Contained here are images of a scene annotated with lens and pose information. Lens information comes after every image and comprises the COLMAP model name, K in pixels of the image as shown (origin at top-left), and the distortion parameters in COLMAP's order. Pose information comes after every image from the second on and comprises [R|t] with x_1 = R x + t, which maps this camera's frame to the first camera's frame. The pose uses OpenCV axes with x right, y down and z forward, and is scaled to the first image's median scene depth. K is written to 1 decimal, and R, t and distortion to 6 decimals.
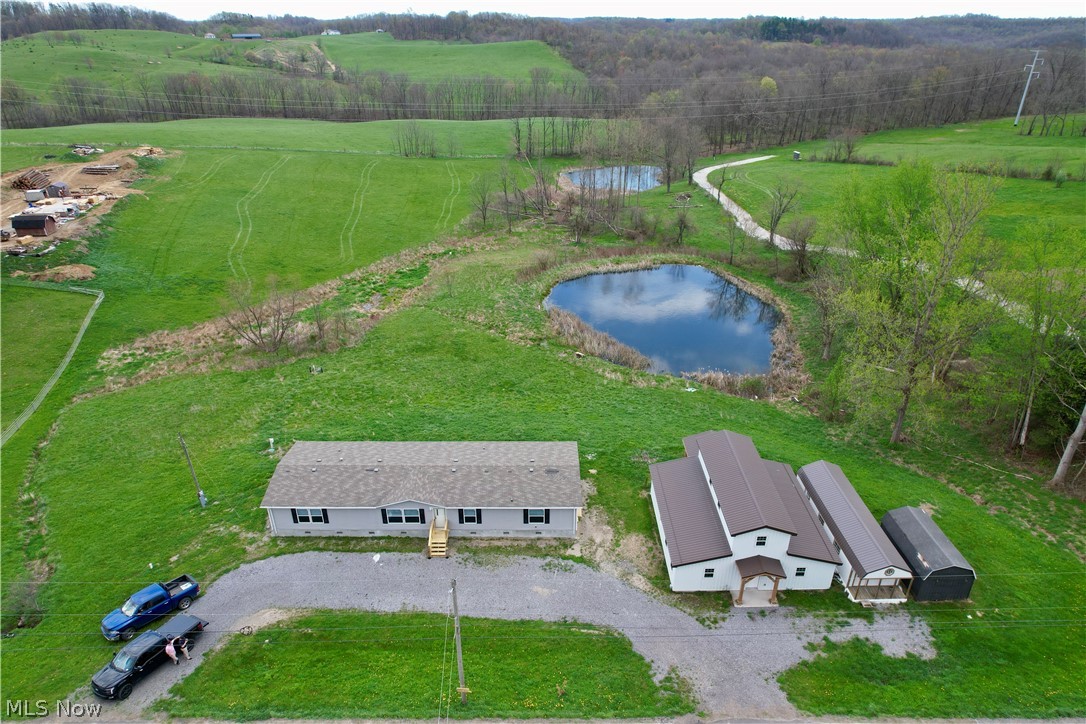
lens RADIAL K [[686.5, 0, 542.8], [0, 686.5, 361.7], [0, 0, 1]] dist [-0.039496, 0.000979]
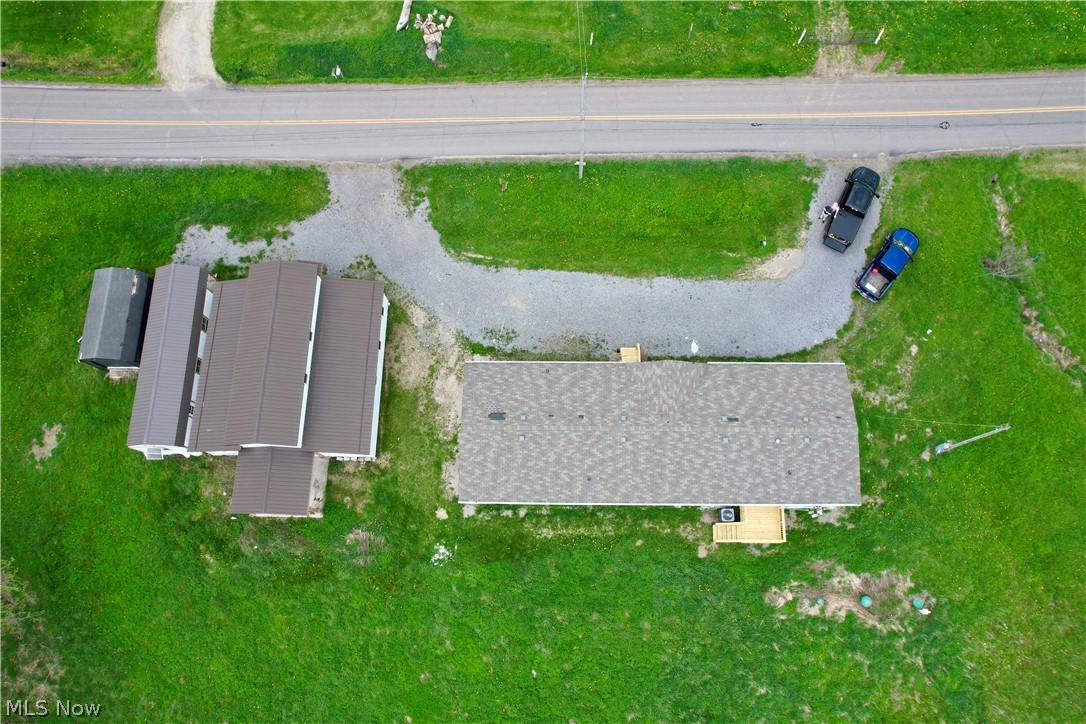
lens RADIAL K [[686.5, 0, 542.8], [0, 686.5, 361.7], [0, 0, 1]] dist [-0.039496, 0.000979]
pose [[-0.999558, -0.009162, 0.028279, -0.063228], [0.029420, -0.168795, 0.985212, -0.624899], [-0.004253, 0.985609, 0.168989, 0.847797]]
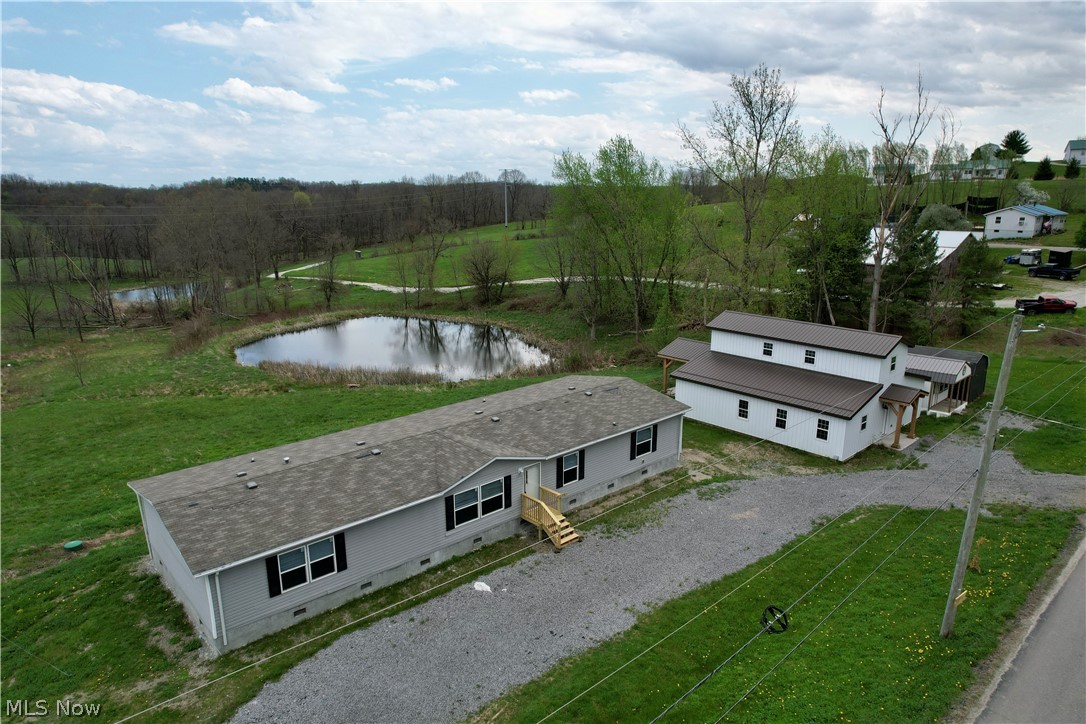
lens RADIAL K [[686.5, 0, 542.8], [0, 686.5, 361.7], [0, 0, 1]] dist [-0.039496, 0.000979]
pose [[0.745731, -0.161288, 0.646430, -0.492920], [0.301359, 0.946984, -0.111373, 0.198485], [-0.594196, 0.277862, 0.754801, 0.549071]]
